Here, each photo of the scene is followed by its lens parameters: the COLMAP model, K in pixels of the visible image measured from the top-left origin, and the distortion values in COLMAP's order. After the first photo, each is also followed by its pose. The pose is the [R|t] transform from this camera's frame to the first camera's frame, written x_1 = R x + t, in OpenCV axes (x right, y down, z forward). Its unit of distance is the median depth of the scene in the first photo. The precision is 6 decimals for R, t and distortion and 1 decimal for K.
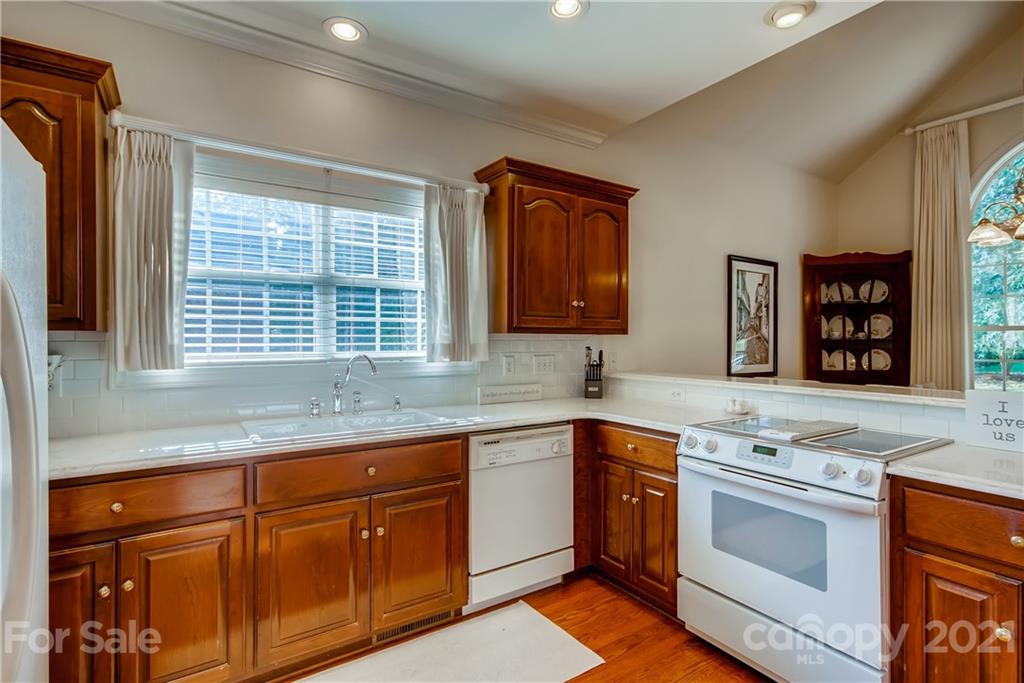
lens RADIAL K [[513.1, 0, 515.6], [0, 513.1, 336.8], [0, 0, 1]] dist [-0.001120, 0.007640]
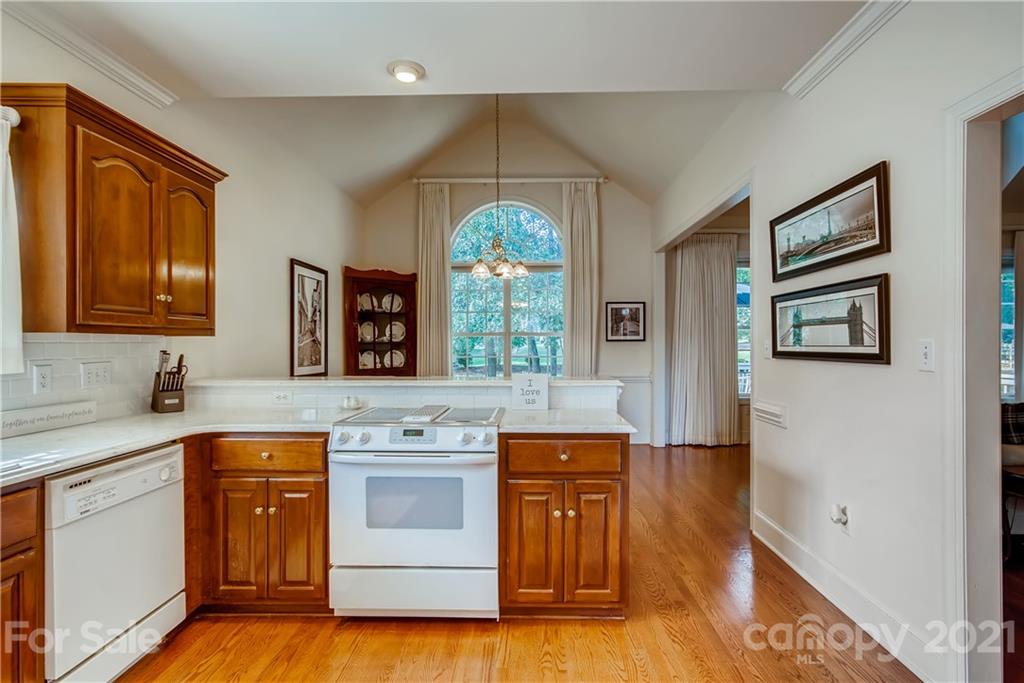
lens RADIAL K [[513.1, 0, 534.3], [0, 513.1, 341.0], [0, 0, 1]] dist [-0.001120, 0.007640]
pose [[0.561893, 0.002457, 0.827206, -0.237425], [-0.003498, 0.999994, -0.000594, 0.003026], [-0.827202, -0.002560, 0.561898, 0.055234]]
